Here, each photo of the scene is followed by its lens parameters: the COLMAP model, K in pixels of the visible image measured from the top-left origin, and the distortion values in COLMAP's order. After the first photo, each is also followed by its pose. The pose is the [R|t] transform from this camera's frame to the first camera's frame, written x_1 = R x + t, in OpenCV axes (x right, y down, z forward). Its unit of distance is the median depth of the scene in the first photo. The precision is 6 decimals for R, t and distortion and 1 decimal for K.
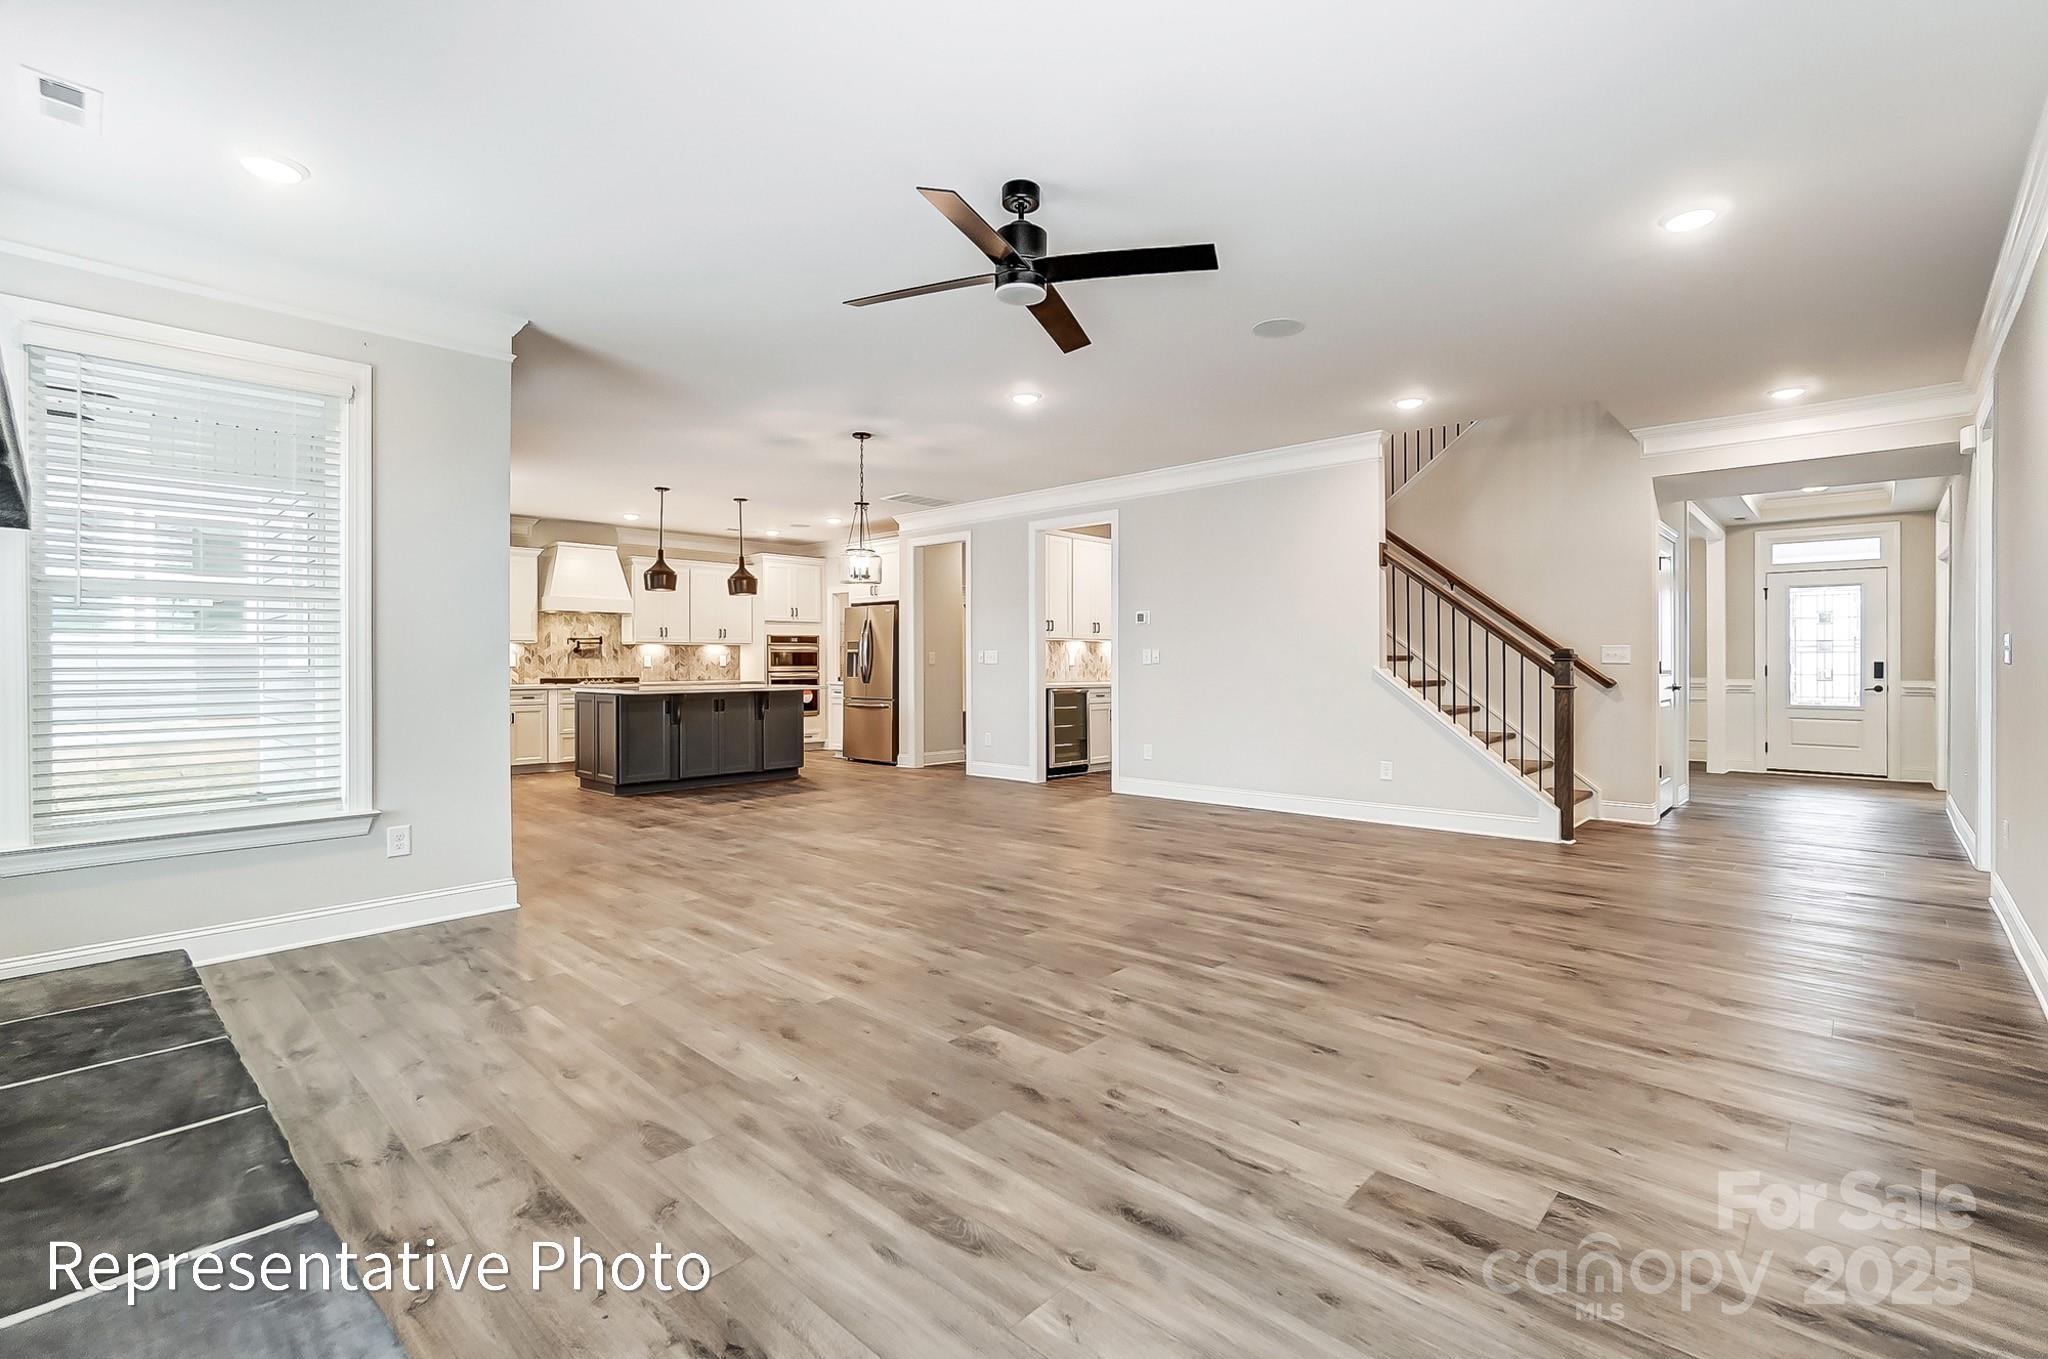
lens RADIAL K [[921.2, 0, 1028.6], [0, 921.2, 663.5], [0, 0, 1]] dist [-0.027771, 0.012810]
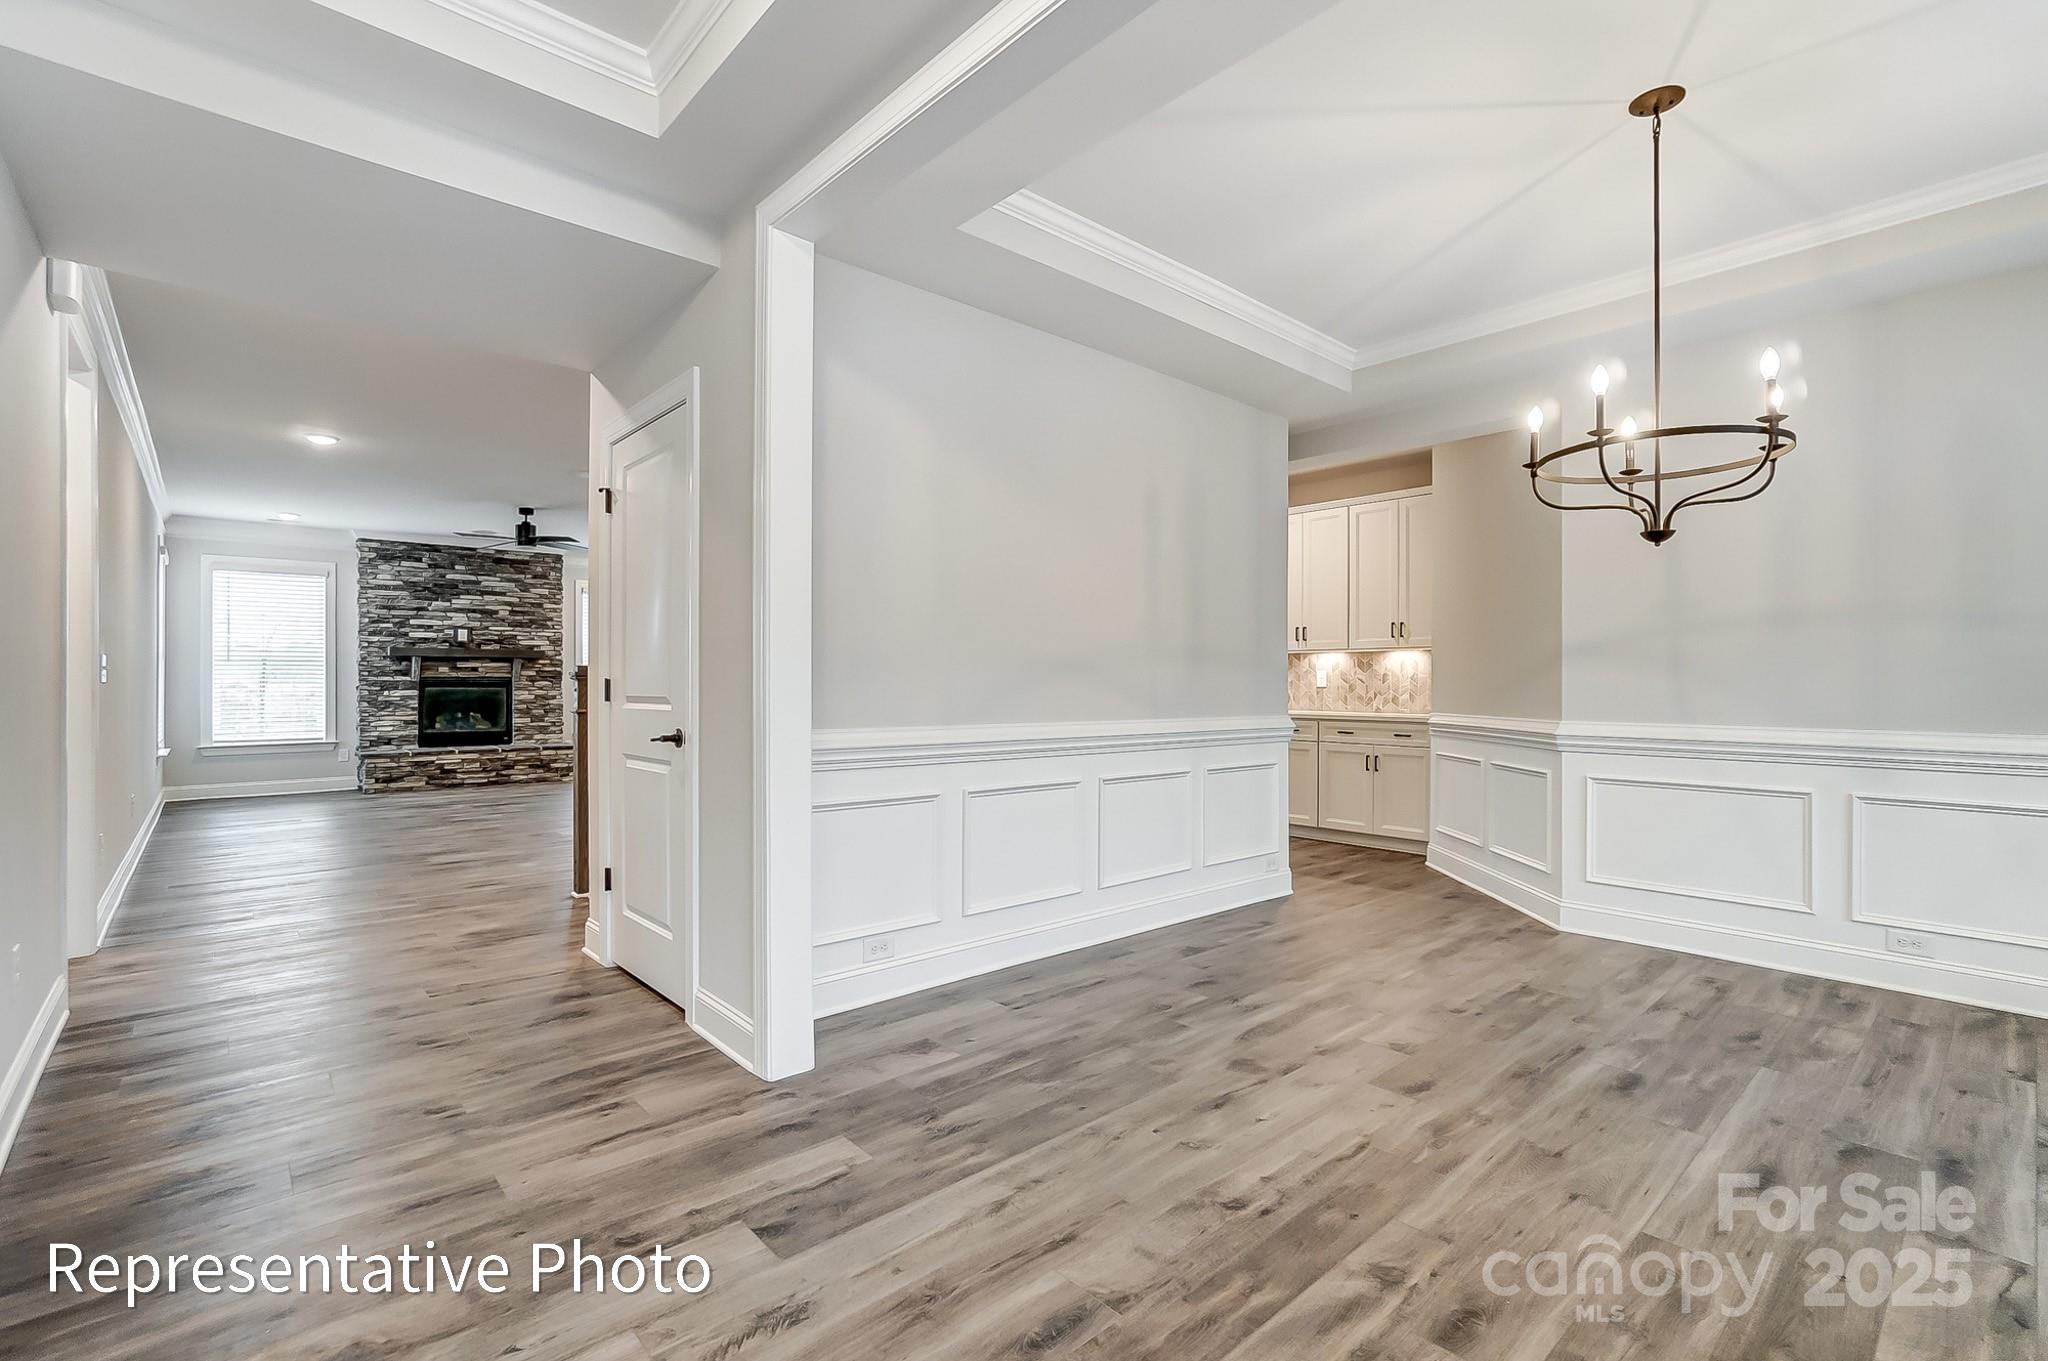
lens RADIAL K [[919.5, 0, 1014.5], [0, 919.5, 673.8], [0, 0, 1]] dist [-0.026920, 0.013077]
pose [[-0.093116, -0.004992, -0.995643, 0.965880], [-0.007307, 0.999964, -0.004330, -0.009403], [0.995628, 0.006872, -0.093149, 1.020213]]
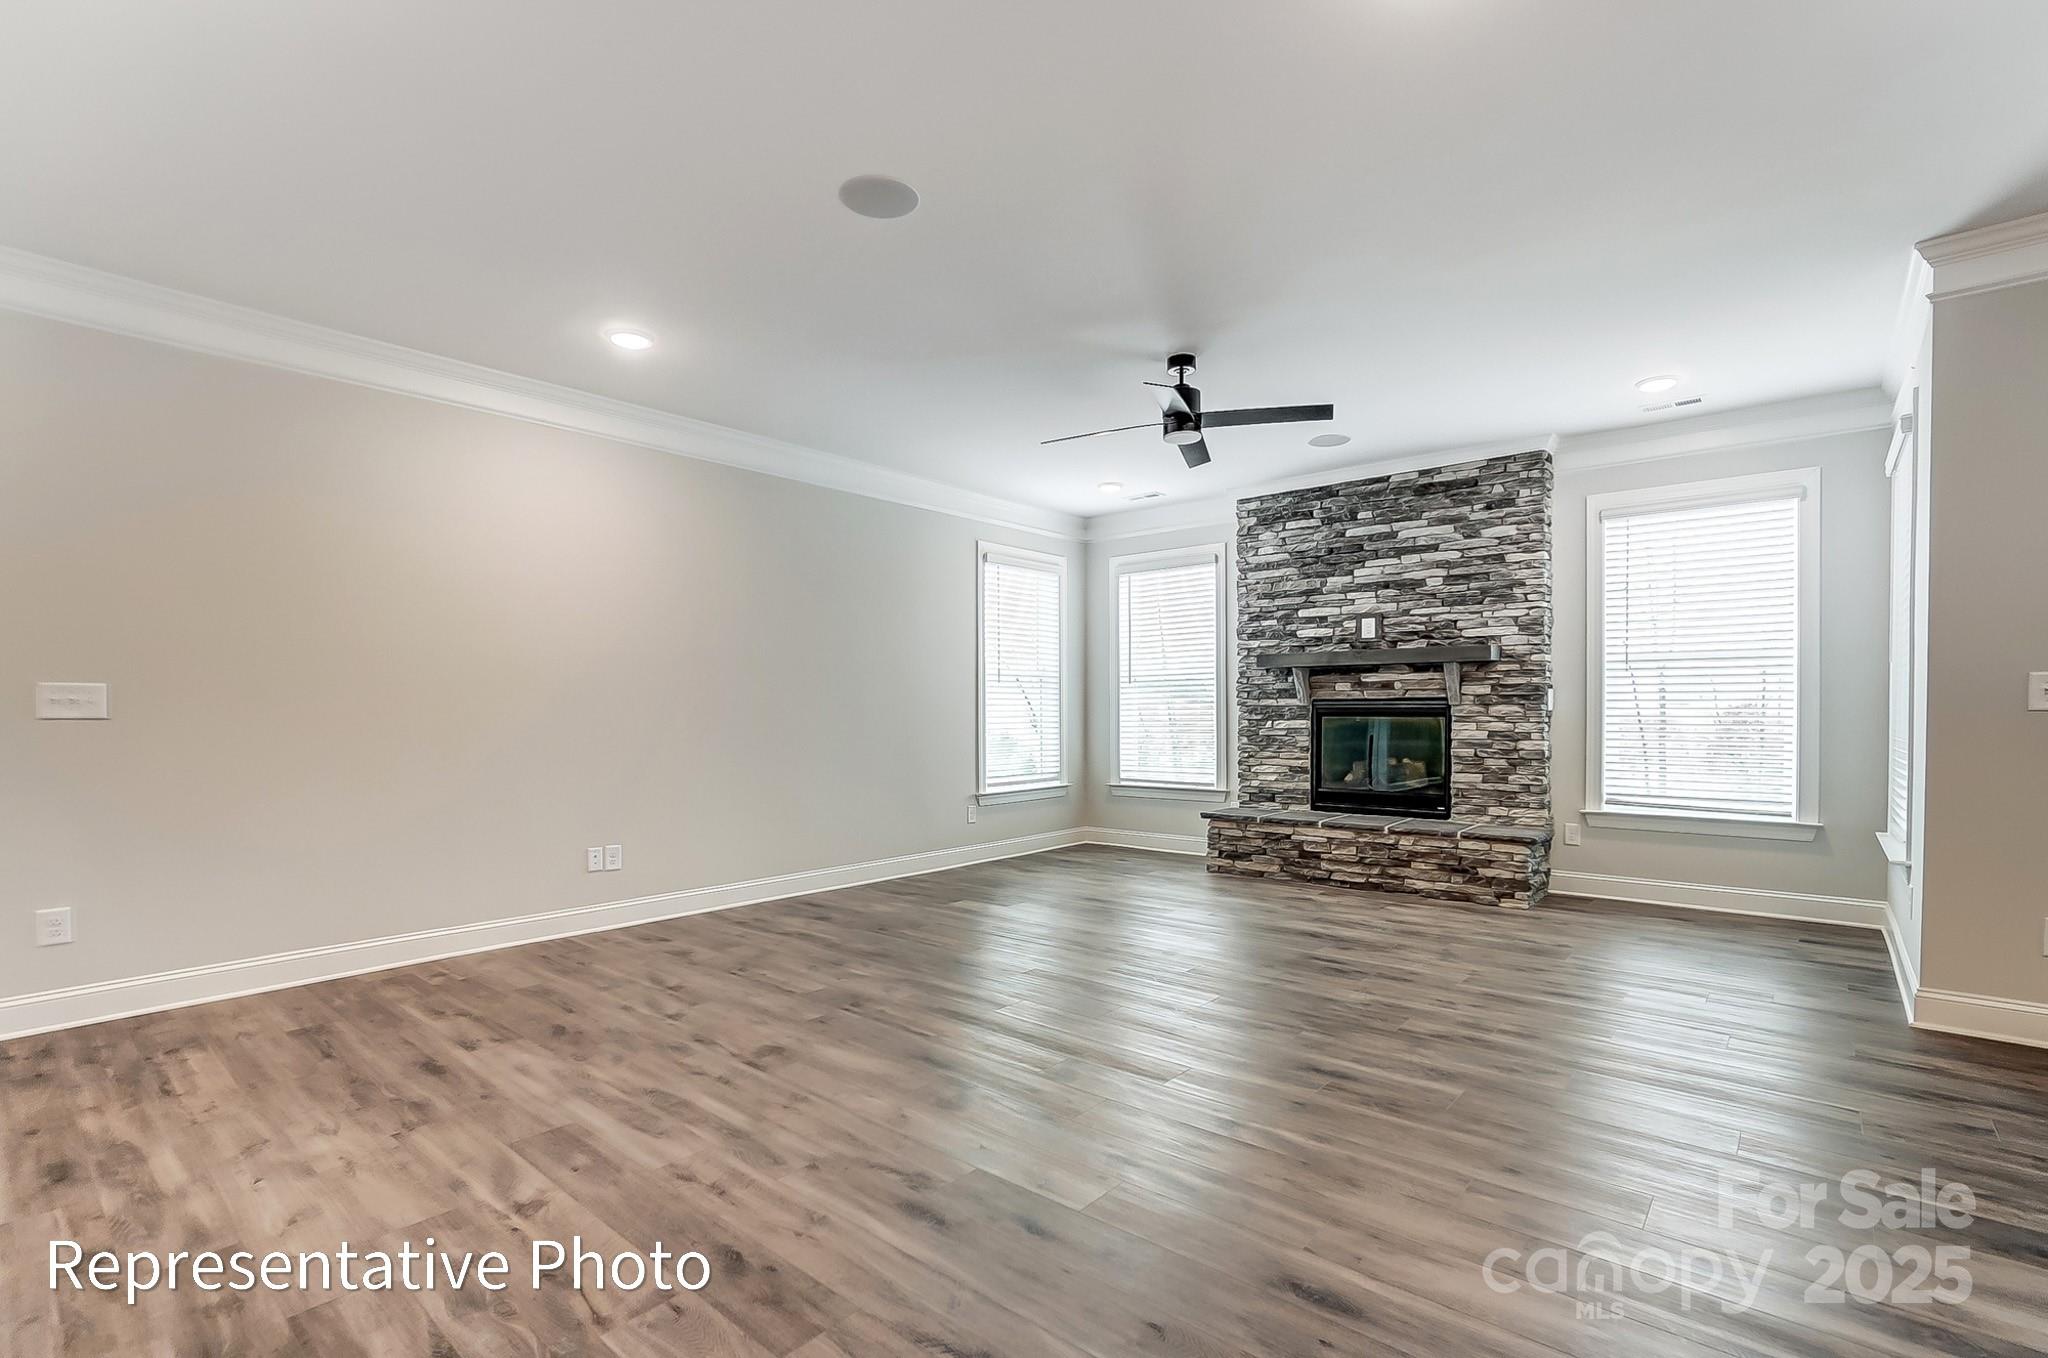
lens RADIAL K [[935.2, 0, 1020.7], [0, 935.2, 725.8], [0, 0, 1]] dist [-0.027284, 0.013574]
pose [[-0.999077, 0.008664, -0.042062, 0.110078], [0.007651, 0.999678, 0.024191, -0.003322], [0.042258, 0.023847, -0.998822, 0.897911]]
